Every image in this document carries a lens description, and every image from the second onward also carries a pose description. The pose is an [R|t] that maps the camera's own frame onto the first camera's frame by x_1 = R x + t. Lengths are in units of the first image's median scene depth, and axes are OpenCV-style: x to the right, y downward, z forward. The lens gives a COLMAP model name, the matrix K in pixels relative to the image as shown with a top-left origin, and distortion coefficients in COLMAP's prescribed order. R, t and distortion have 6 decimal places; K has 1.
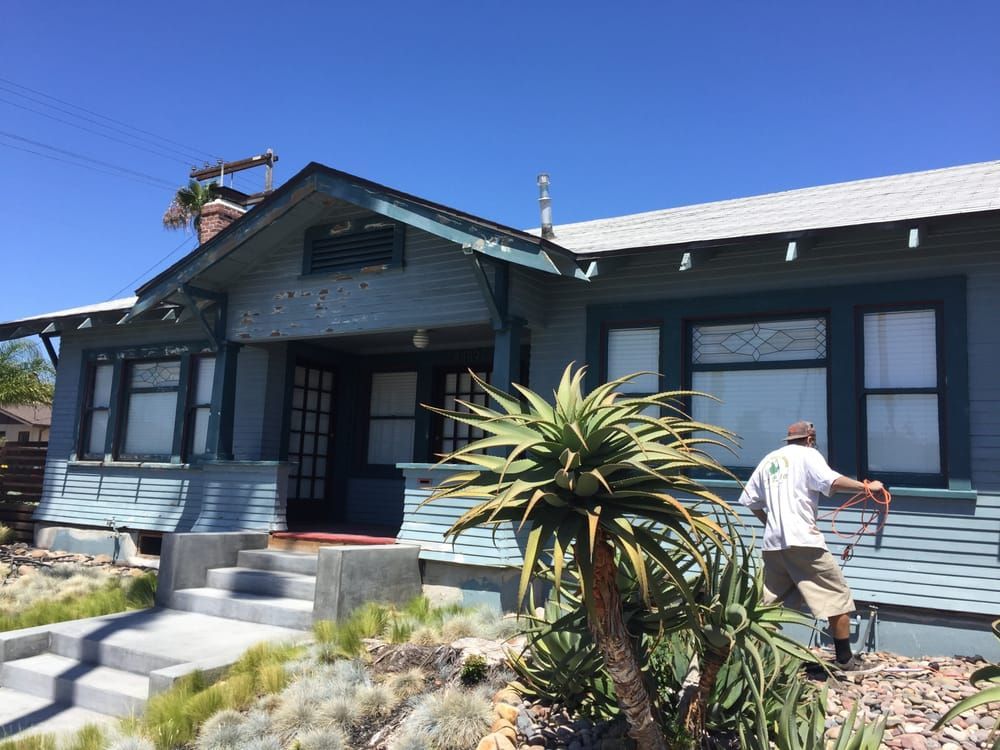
lens RADIAL K [[770.5, 0, 483.8], [0, 770.5, 373.3], [0, 0, 1]] dist [0.043493, -0.016561]
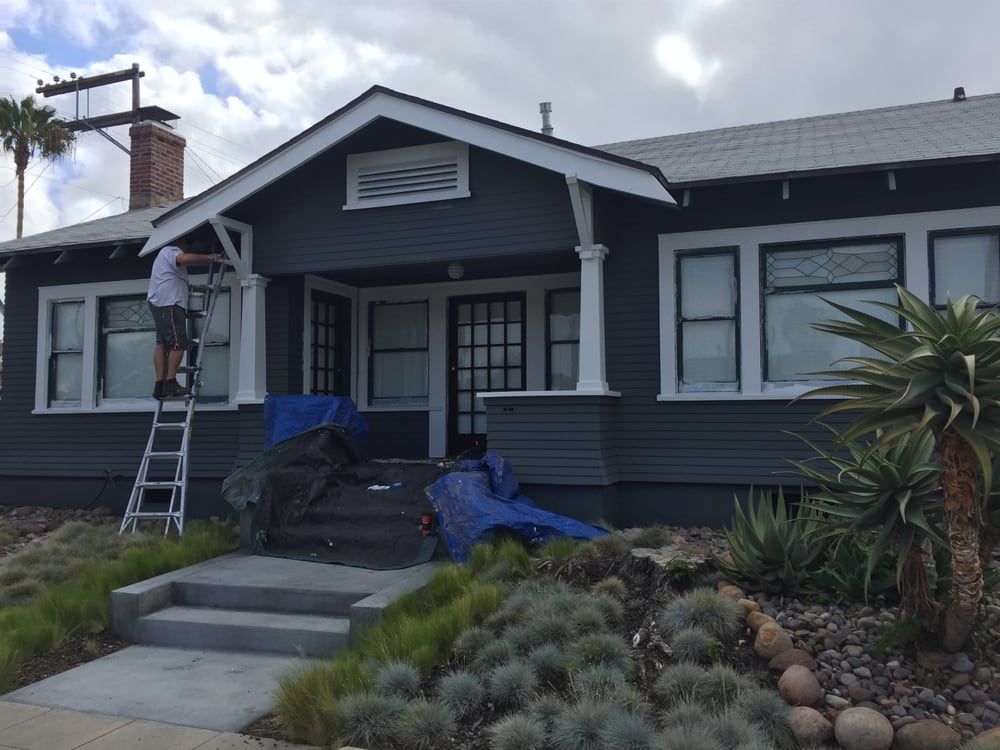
lens RADIAL K [[770.5, 0, 483.8], [0, 770.5, 373.3], [0, 0, 1]] dist [0.043493, -0.016561]
pose [[0.979308, -0.045039, 0.197300, -0.353531], [0.026708, 0.995156, 0.094606, -0.006077], [-0.200605, -0.087379, 0.975768, 0.010745]]
